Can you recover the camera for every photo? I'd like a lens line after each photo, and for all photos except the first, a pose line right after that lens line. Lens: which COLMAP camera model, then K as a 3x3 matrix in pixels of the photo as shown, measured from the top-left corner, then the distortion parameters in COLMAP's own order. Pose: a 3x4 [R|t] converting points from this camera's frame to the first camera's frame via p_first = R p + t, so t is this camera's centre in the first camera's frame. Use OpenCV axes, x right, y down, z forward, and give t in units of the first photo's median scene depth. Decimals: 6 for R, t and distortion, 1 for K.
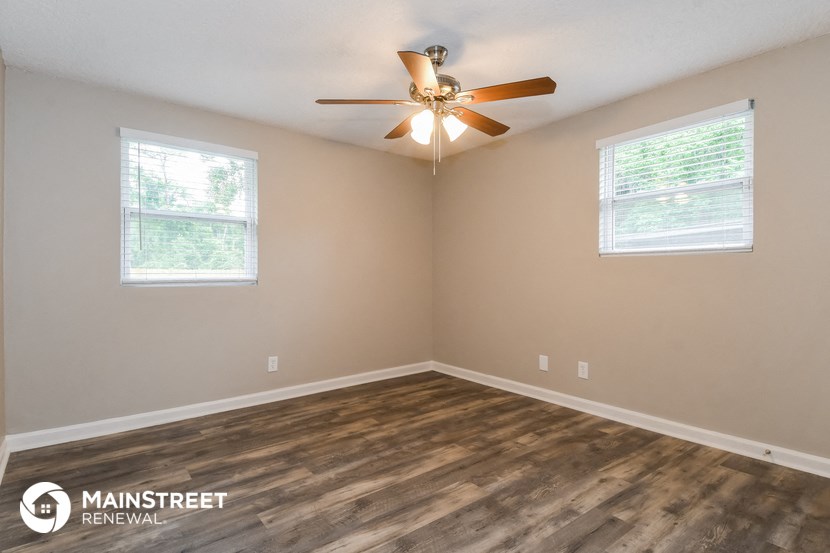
lens RADIAL K [[423.9, 0, 415.0], [0, 423.9, 274.4], [0, 0, 1]] dist [0.031476, -0.002664]
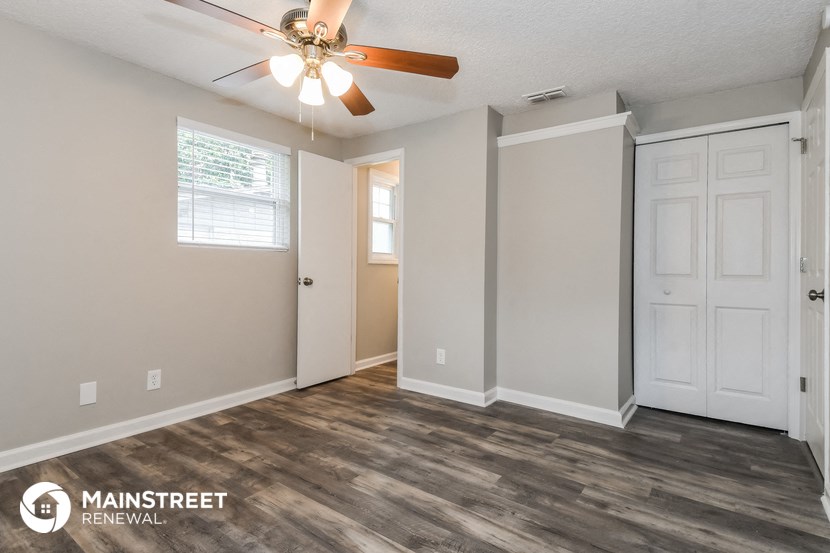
lens RADIAL K [[423.9, 0, 410.5], [0, 423.9, 272.8], [0, 0, 1]] dist [0.031476, -0.002664]
pose [[-0.275834, -0.010213, 0.961151, -0.727753], [-0.010007, 0.999920, 0.007753, 0.004395], [-0.961153, -0.007479, -0.275914, 0.992168]]
